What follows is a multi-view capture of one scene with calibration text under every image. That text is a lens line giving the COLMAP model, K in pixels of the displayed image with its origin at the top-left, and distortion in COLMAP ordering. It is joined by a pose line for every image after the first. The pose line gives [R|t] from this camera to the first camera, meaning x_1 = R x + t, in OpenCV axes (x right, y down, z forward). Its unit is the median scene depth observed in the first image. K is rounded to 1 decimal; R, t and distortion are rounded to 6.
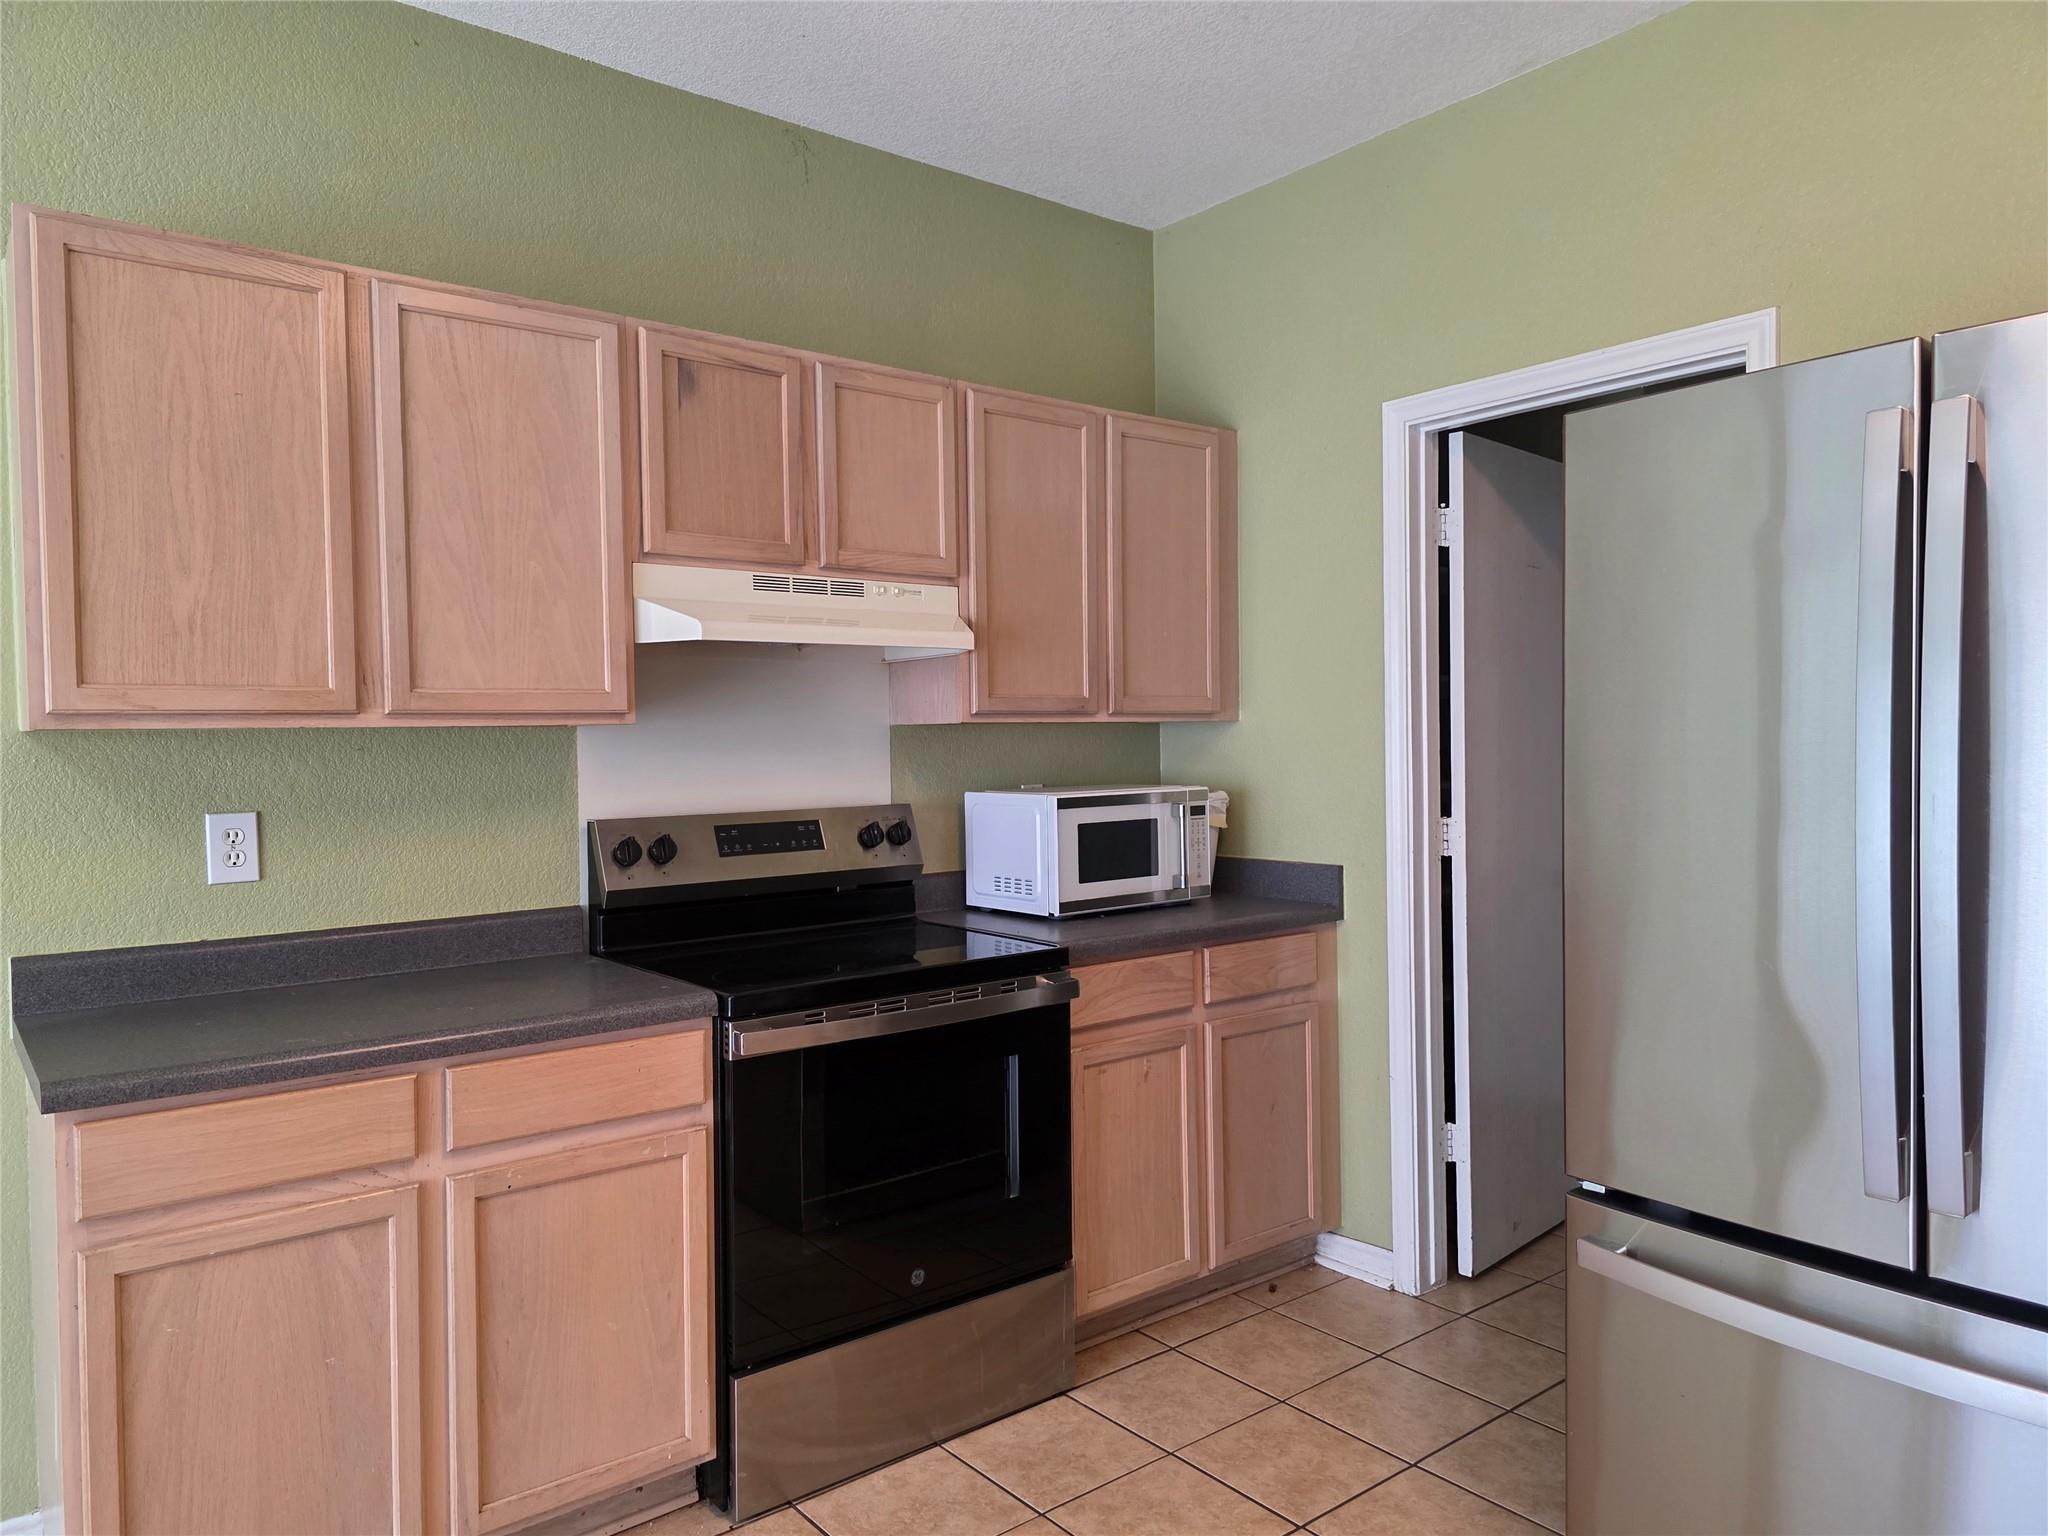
lens RADIAL K [[1384.7, 0, 1023.4], [0, 1384.7, 771.0], [0, 0, 1]] dist [0.062033, -0.023585]
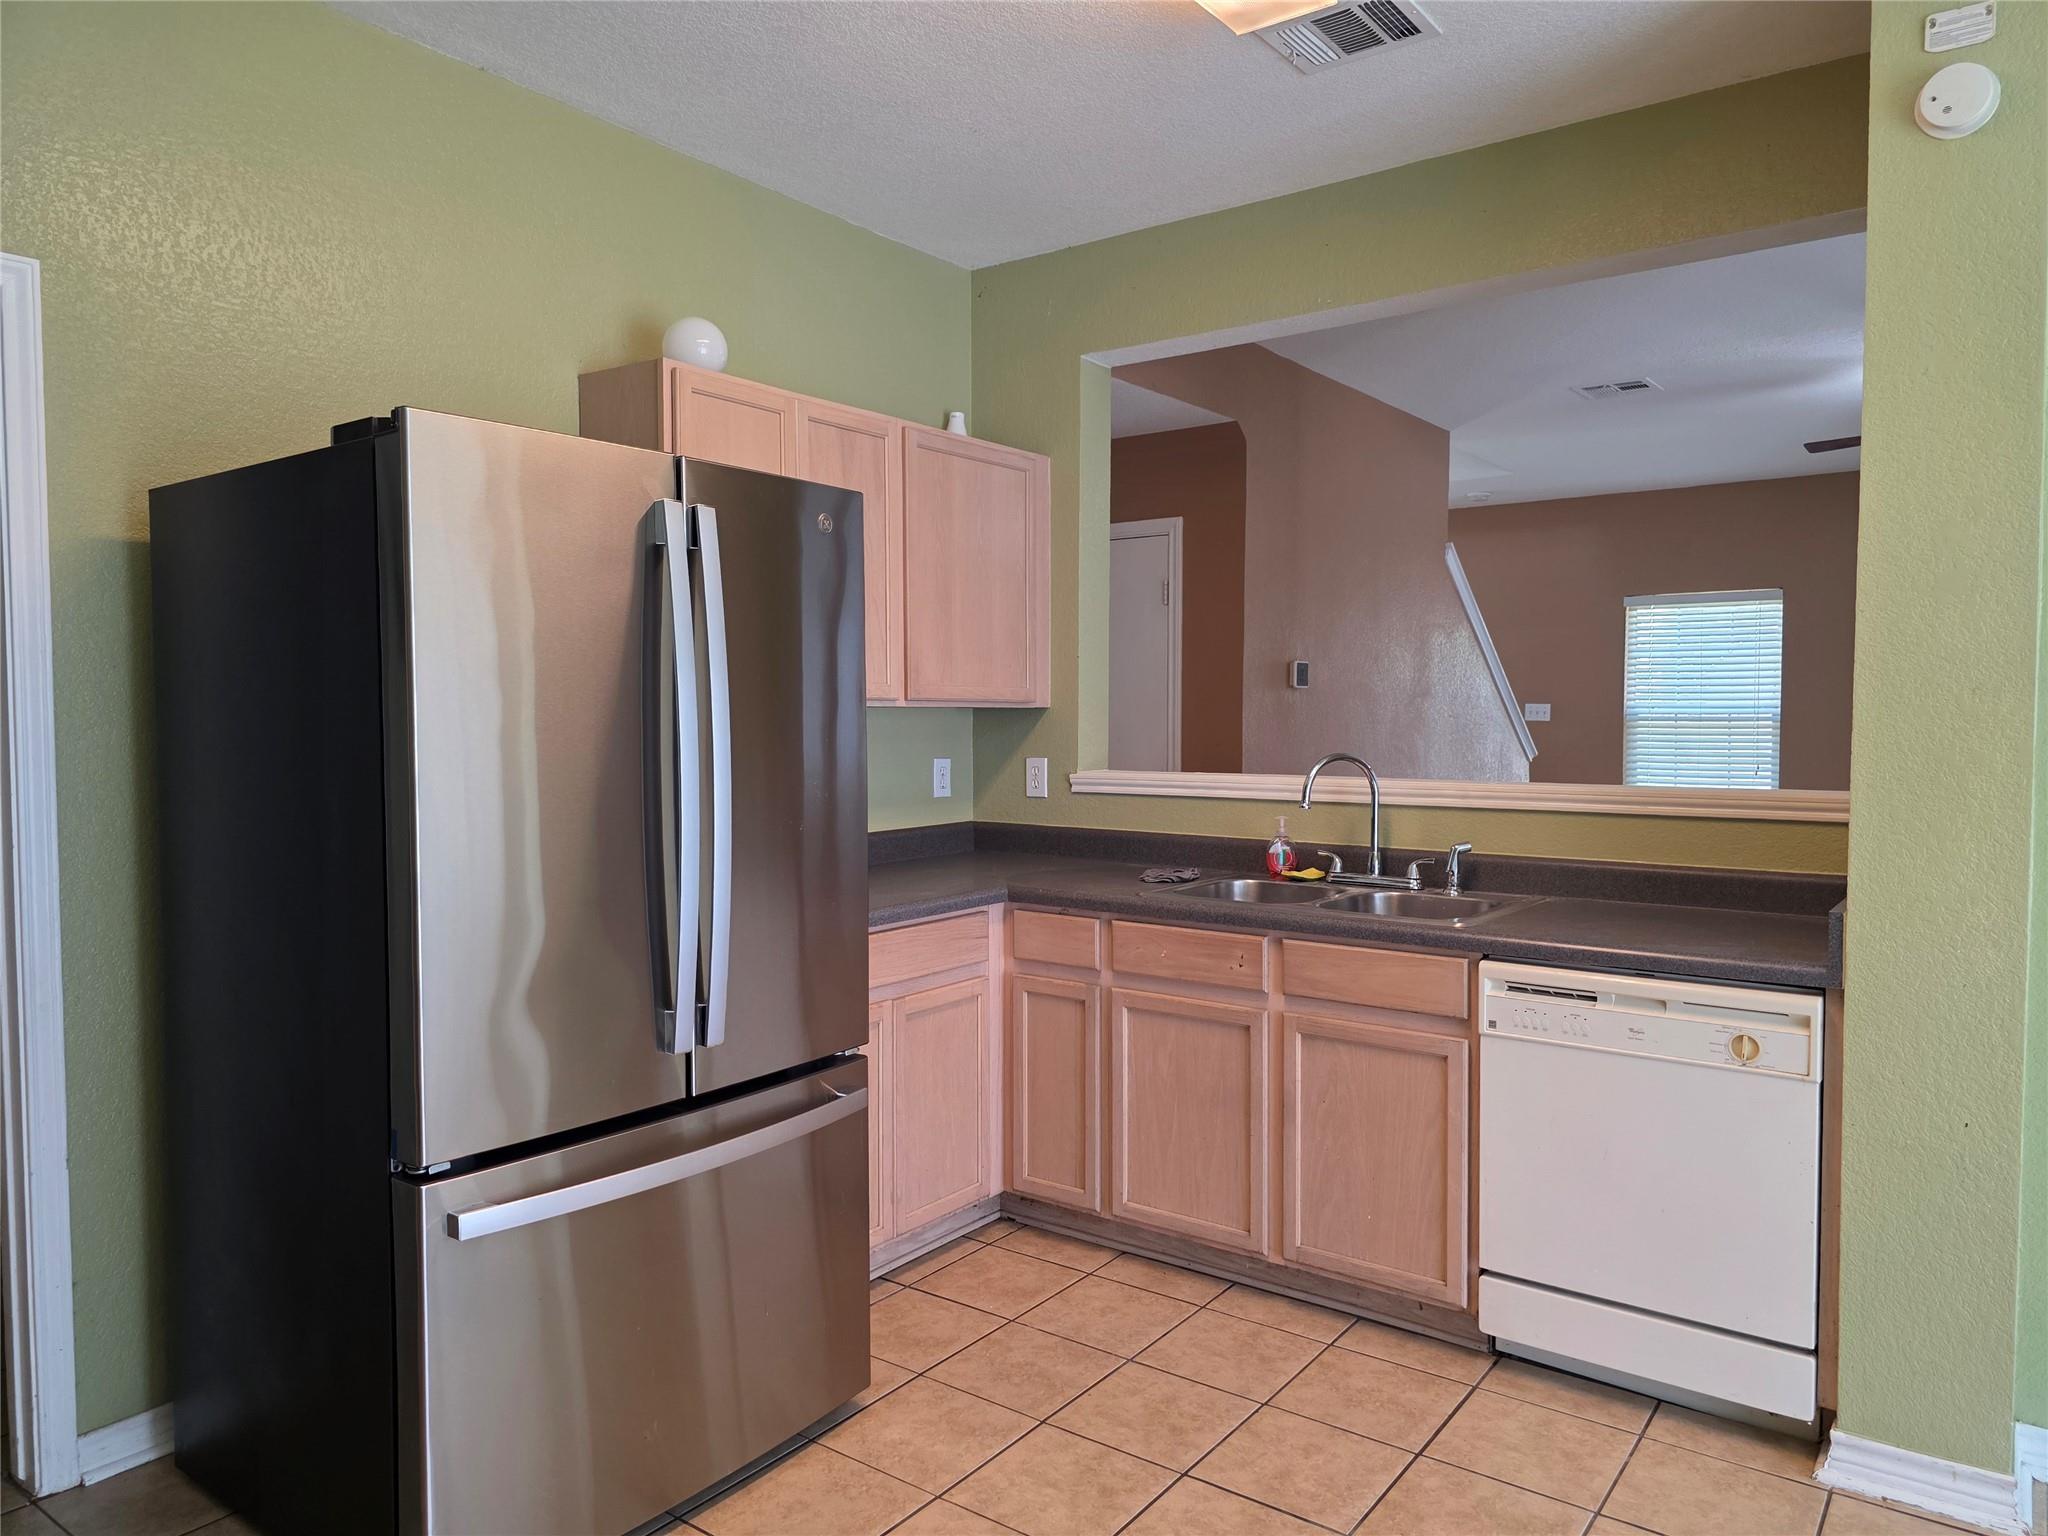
lens RADIAL K [[1384.7, 0, 1024.9], [0, 1384.7, 765.3], [0, 0, 1]] dist [0.062033, -0.023585]
pose [[-0.254333, -0.021589, 0.966876, -0.462495], [0.027254, 0.999194, 0.029479, -0.009530], [-0.966733, 0.033849, -0.253540, 0.548189]]
